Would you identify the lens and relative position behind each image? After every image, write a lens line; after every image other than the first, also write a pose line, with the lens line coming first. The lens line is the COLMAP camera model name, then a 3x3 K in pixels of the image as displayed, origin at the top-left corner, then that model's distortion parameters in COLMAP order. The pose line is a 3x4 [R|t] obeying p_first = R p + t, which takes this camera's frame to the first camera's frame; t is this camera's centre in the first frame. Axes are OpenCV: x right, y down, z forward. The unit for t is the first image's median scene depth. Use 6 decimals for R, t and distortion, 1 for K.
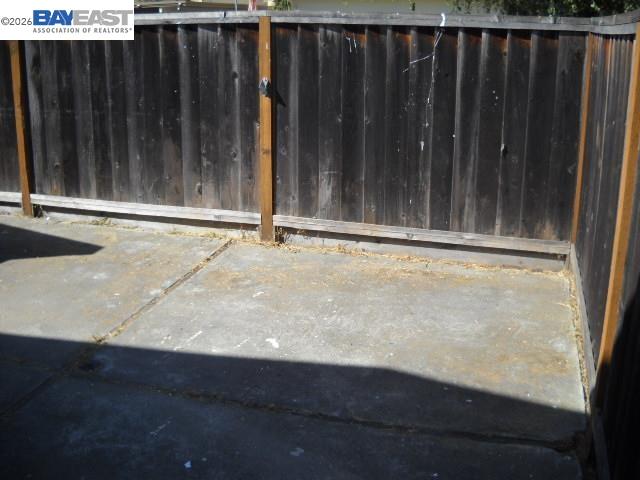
lens RADIAL K [[749.1, 0, 320.0], [0, 749.1, 240.0], [0, 0, 1]] dist [-0.250606, 0.286817]
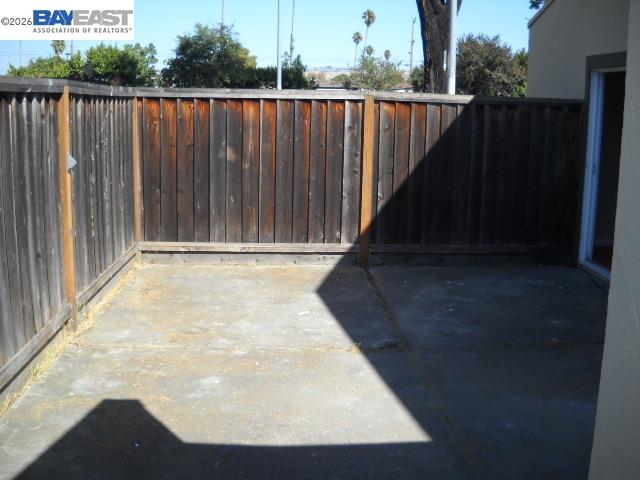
lens RADIAL K [[749.1, 0, 320.0], [0, 749.1, 240.0], [0, 0, 1]] dist [-0.250606, 0.286817]
pose [[-0.357341, -0.183413, 0.915788, -1.280221], [0.243085, 0.928471, 0.280805, -0.365901], [-0.901786, 0.322958, -0.287195, 1.243981]]
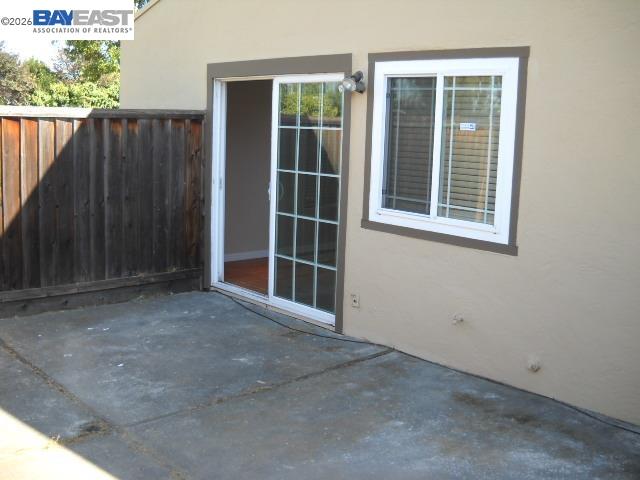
lens RADIAL K [[749.1, 0, 320.0], [0, 749.1, 240.0], [0, 0, 1]] dist [-0.250606, 0.286817]
pose [[-0.857194, -0.112396, 0.502579, -0.946430], [0.110764, 0.912817, 0.393060, -0.392341], [-0.502941, 0.392596, -0.770012, 1.318175]]
